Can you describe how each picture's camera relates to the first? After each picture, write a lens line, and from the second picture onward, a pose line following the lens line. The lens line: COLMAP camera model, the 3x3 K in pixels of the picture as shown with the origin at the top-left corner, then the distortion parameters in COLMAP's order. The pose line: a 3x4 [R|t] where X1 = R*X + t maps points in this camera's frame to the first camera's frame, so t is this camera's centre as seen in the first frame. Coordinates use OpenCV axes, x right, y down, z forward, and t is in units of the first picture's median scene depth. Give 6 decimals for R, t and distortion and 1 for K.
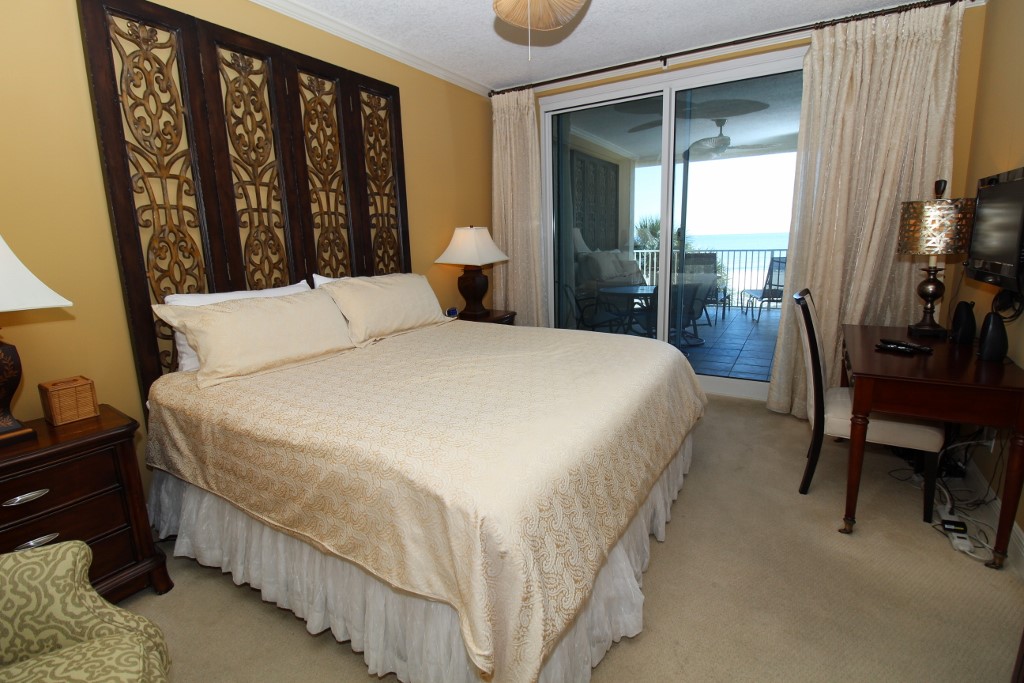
lens RADIAL K [[474.0, 0, 512.0], [0, 474.0, 331.0], [0, 0, 1]] dist [0.001001, -0.012001]
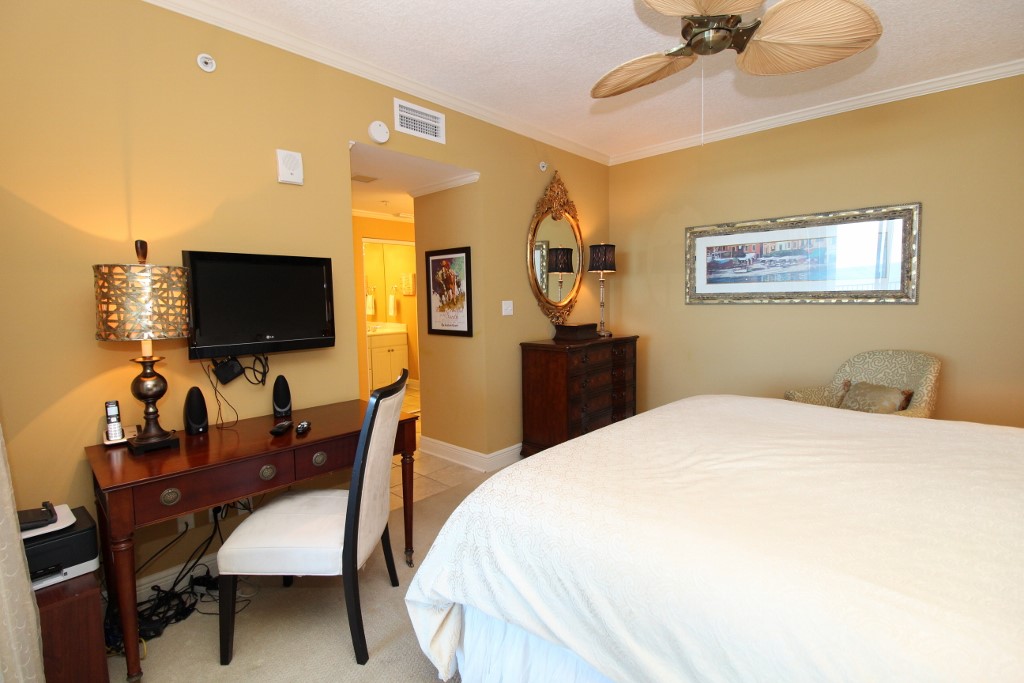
lens RADIAL K [[474.0, 0, 512.0], [0, 474.0, 331.0], [0, 0, 1]] dist [0.001001, -0.012001]
pose [[-0.980218, 0.035385, 0.194733, 0.199211], [0.084032, 0.965211, 0.247600, -0.303225], [-0.179197, 0.259066, -0.949091, 1.558898]]
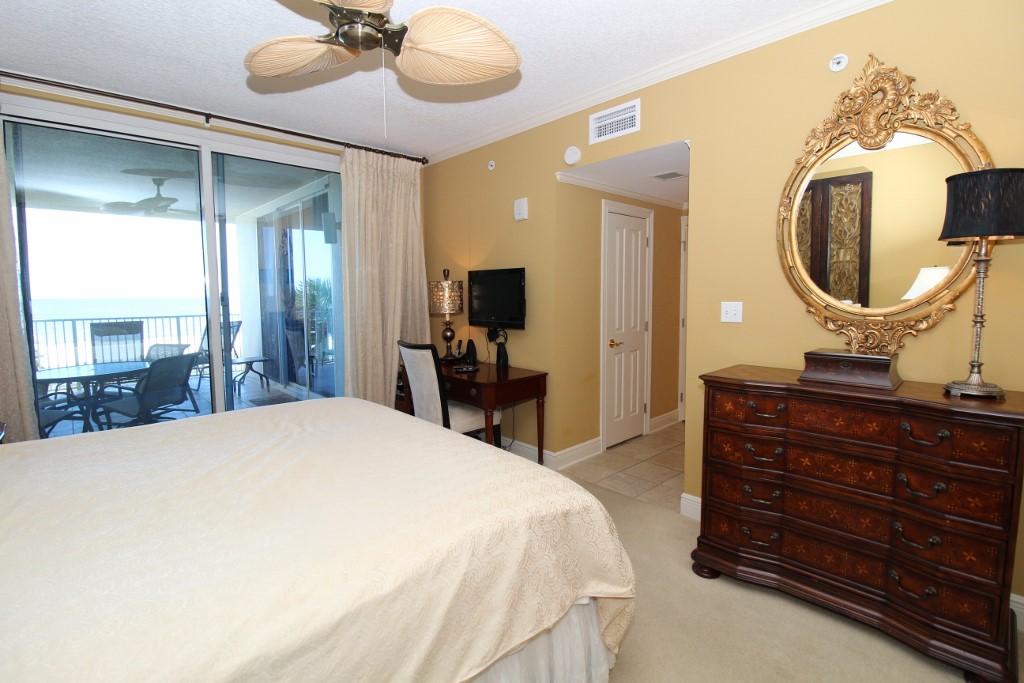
lens RADIAL K [[474.0, 0, 512.0], [0, 474.0, 331.0], [0, 0, 1]] dist [0.001001, -0.012001]
pose [[0.267012, -0.049792, 0.962406, -0.623242], [0.183812, 0.982961, -0.000142, -0.059089], [-0.946001, 0.176939, 0.271615, 0.344696]]
